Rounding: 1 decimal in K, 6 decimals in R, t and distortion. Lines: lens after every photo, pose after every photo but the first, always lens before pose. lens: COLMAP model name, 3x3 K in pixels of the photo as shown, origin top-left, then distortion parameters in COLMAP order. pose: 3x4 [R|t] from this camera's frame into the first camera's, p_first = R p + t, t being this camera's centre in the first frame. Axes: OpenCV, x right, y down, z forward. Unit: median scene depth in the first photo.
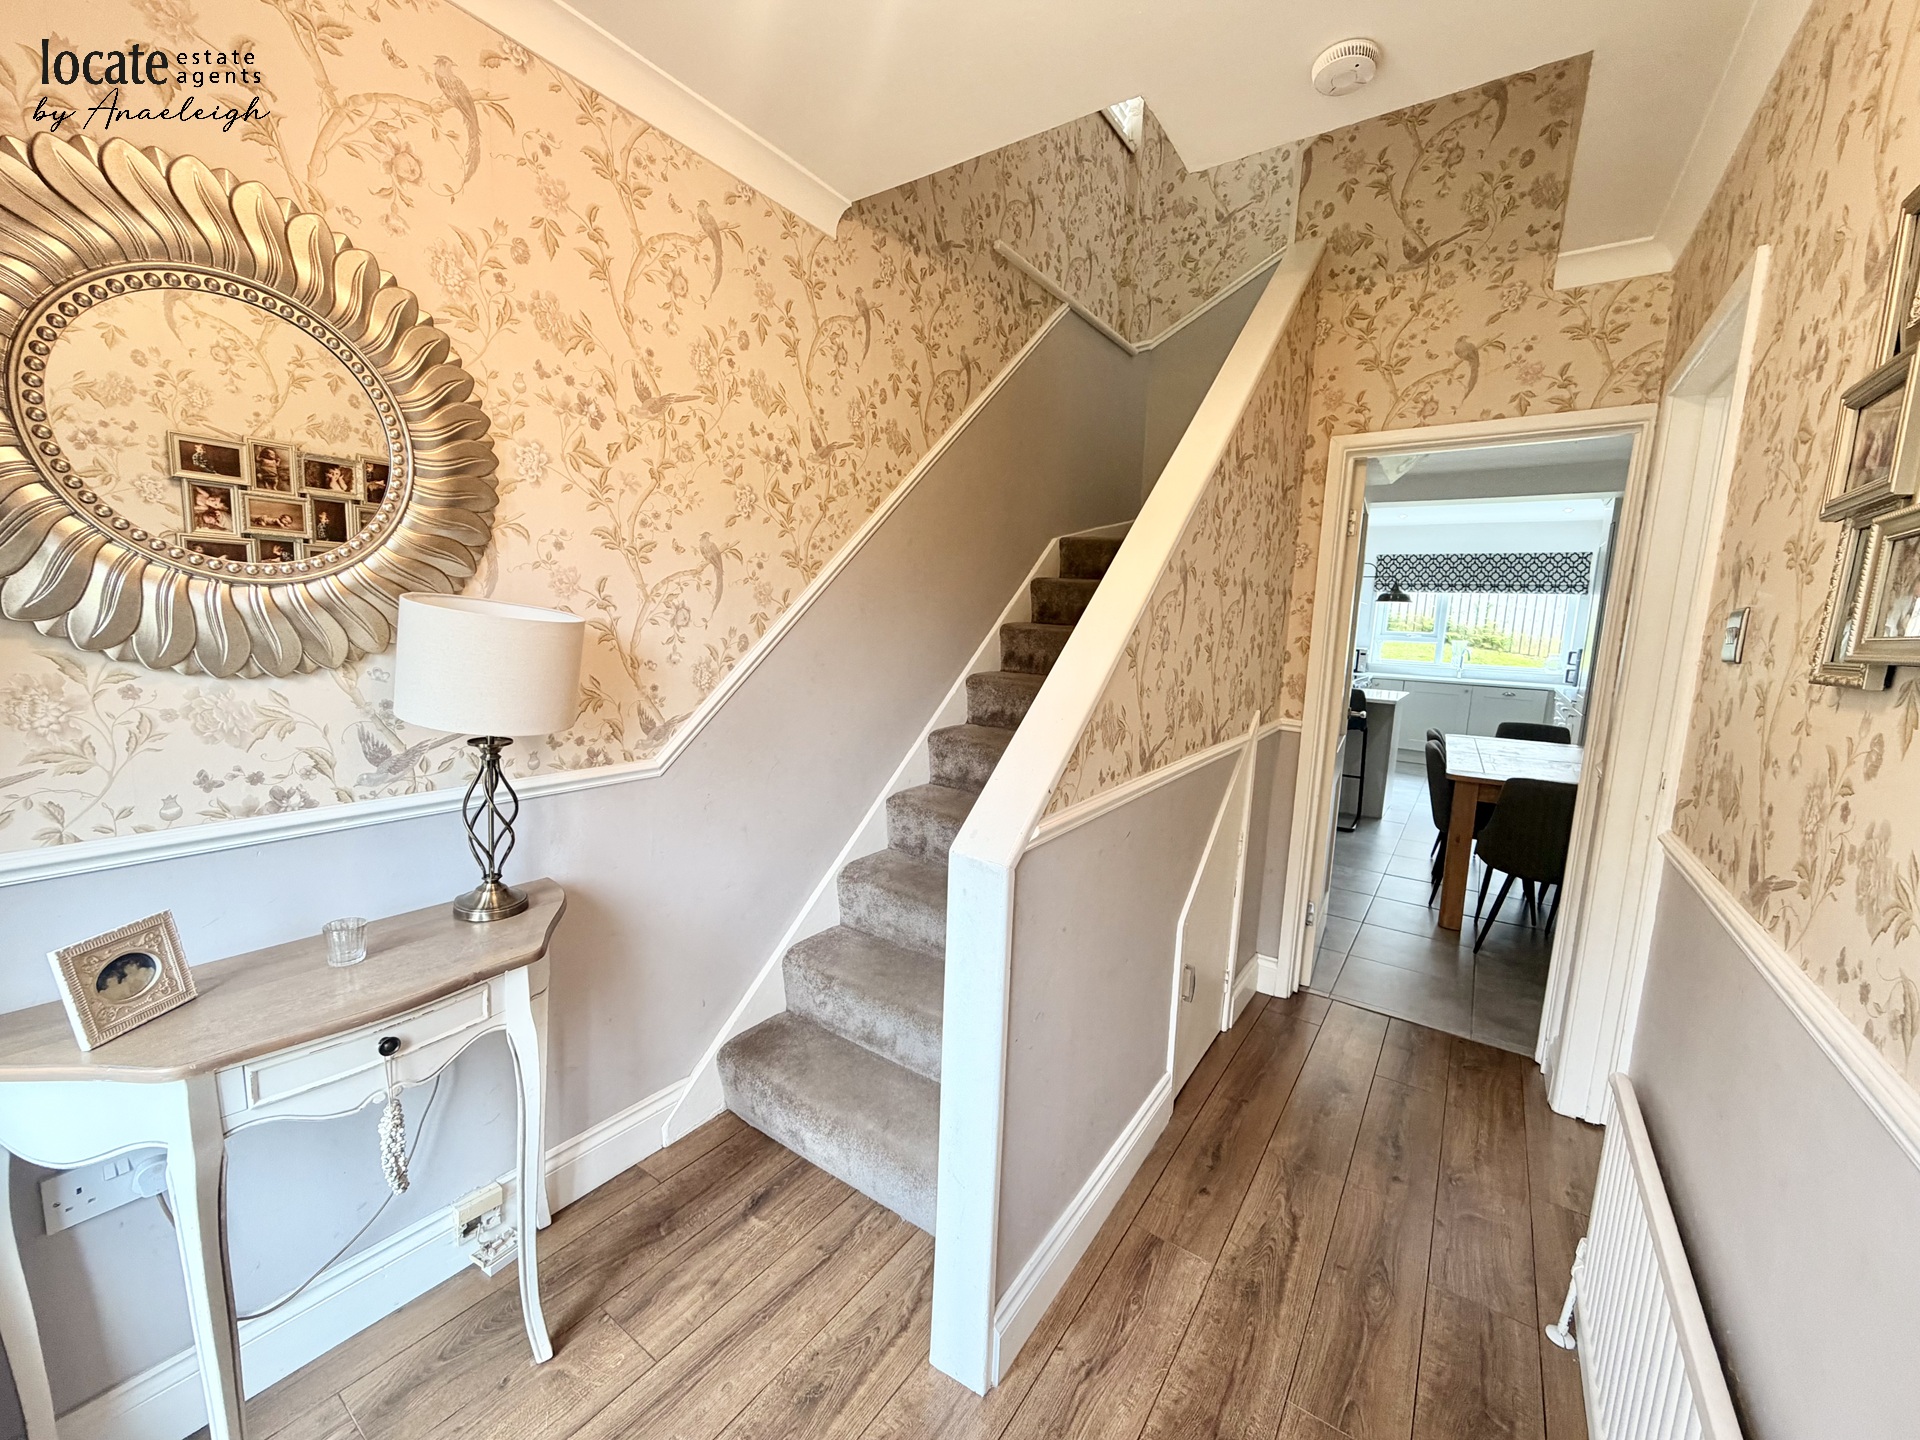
lens RADIAL K [[763.4, 0, 957.9], [0, 763.4, 720.8], [0, 0, 1]] dist [-0.002240, 0.000132]
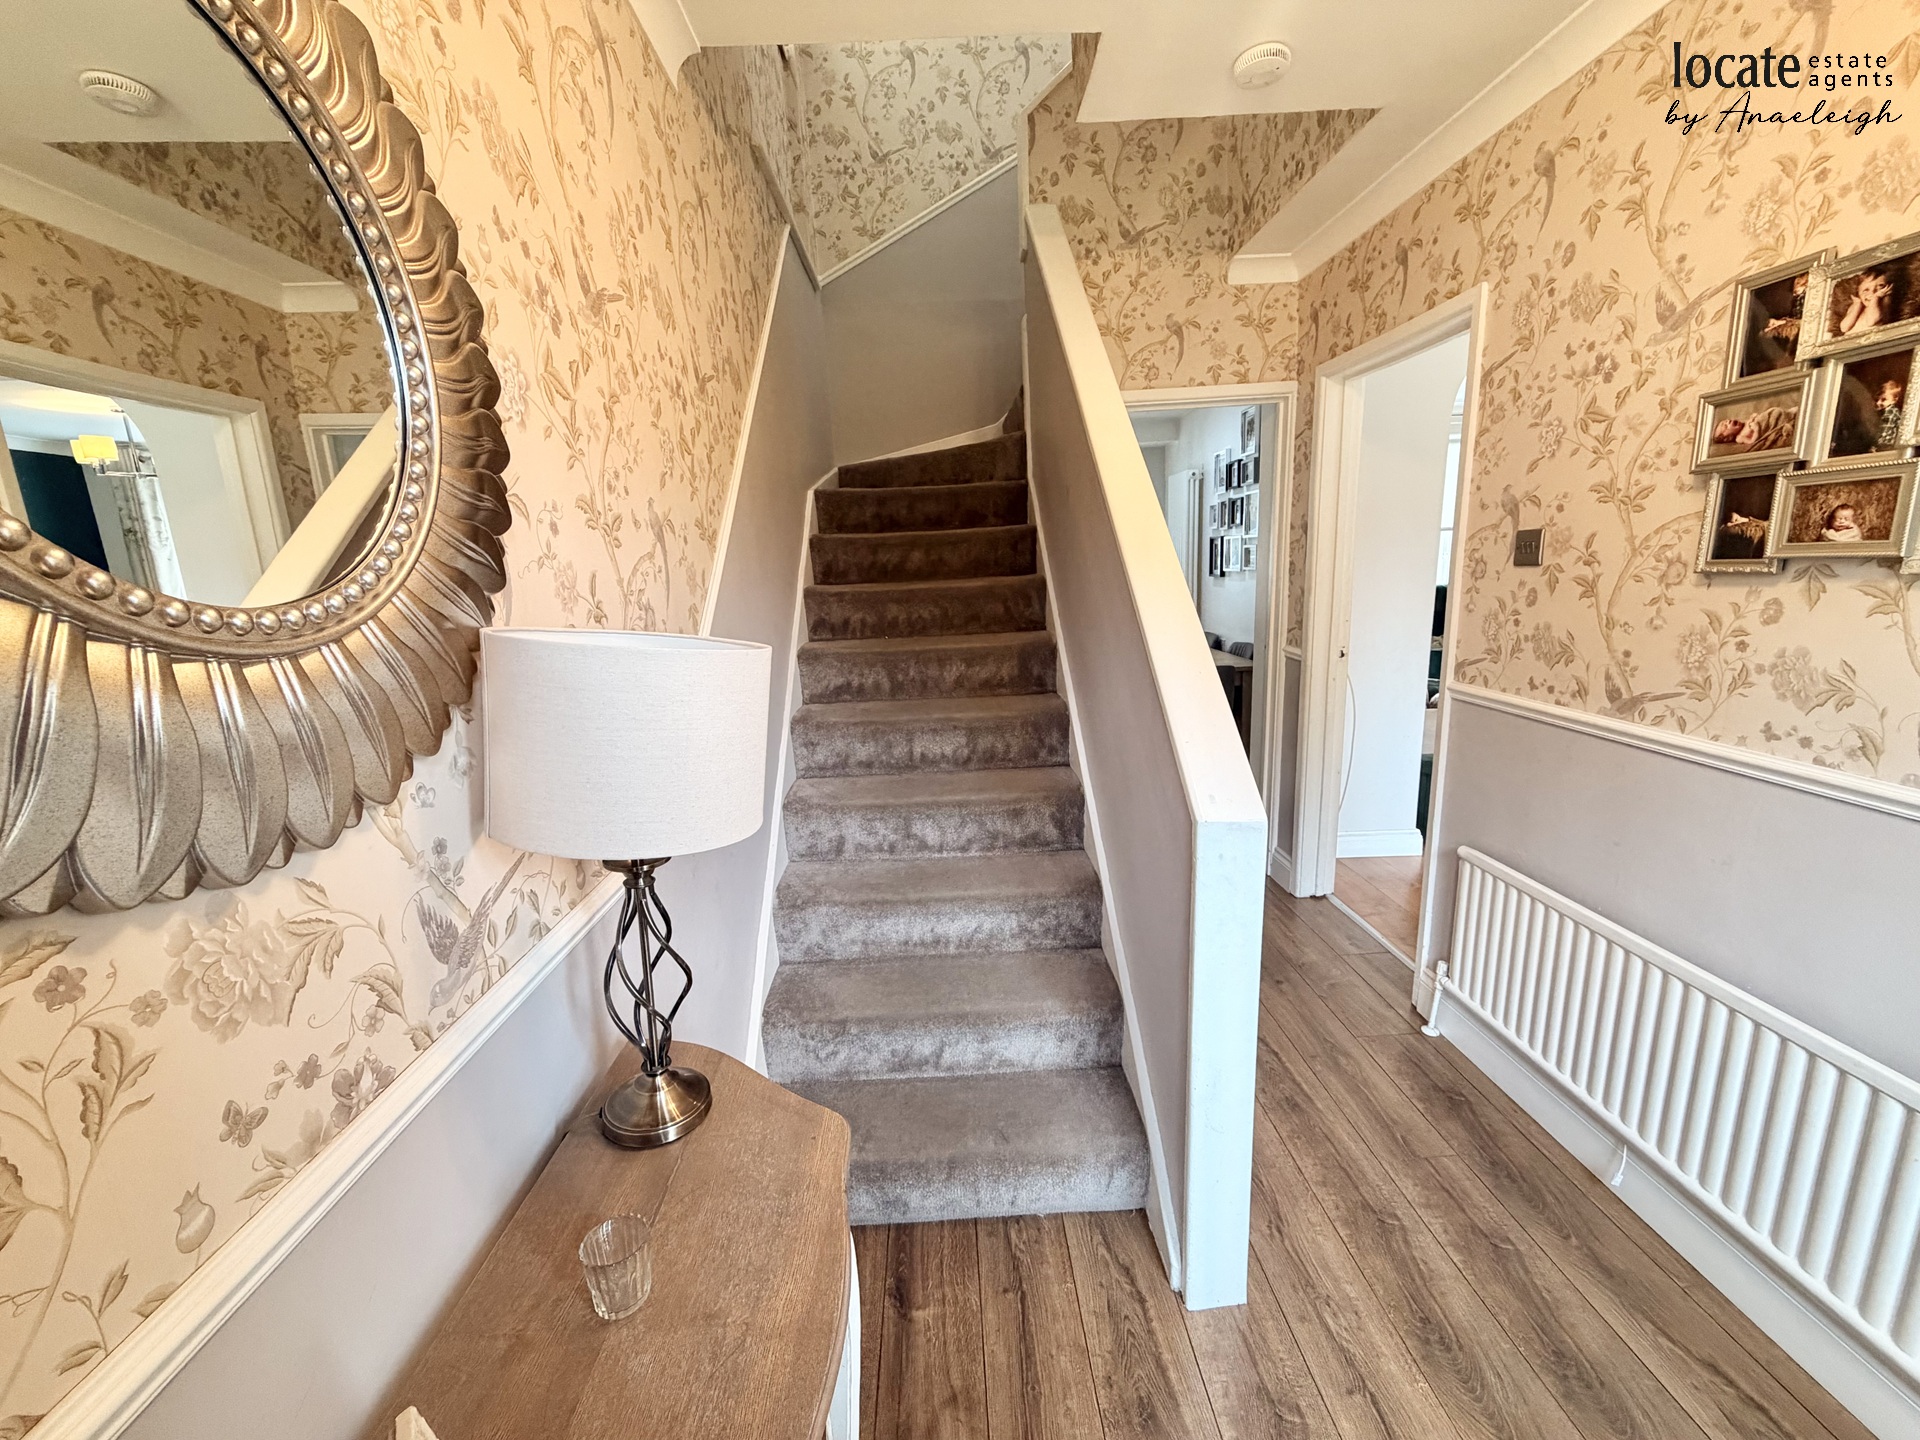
lens RADIAL K [[763.4, 0, 953.9], [0, 763.4, 719.4], [0, 0, 1]] dist [-0.002240, 0.000132]
pose [[0.801763, -0.194576, 0.565081, -0.483218], [0.156717, 0.980880, 0.115392, -0.073969], [-0.576729, -0.003959, 0.816926, 0.231899]]
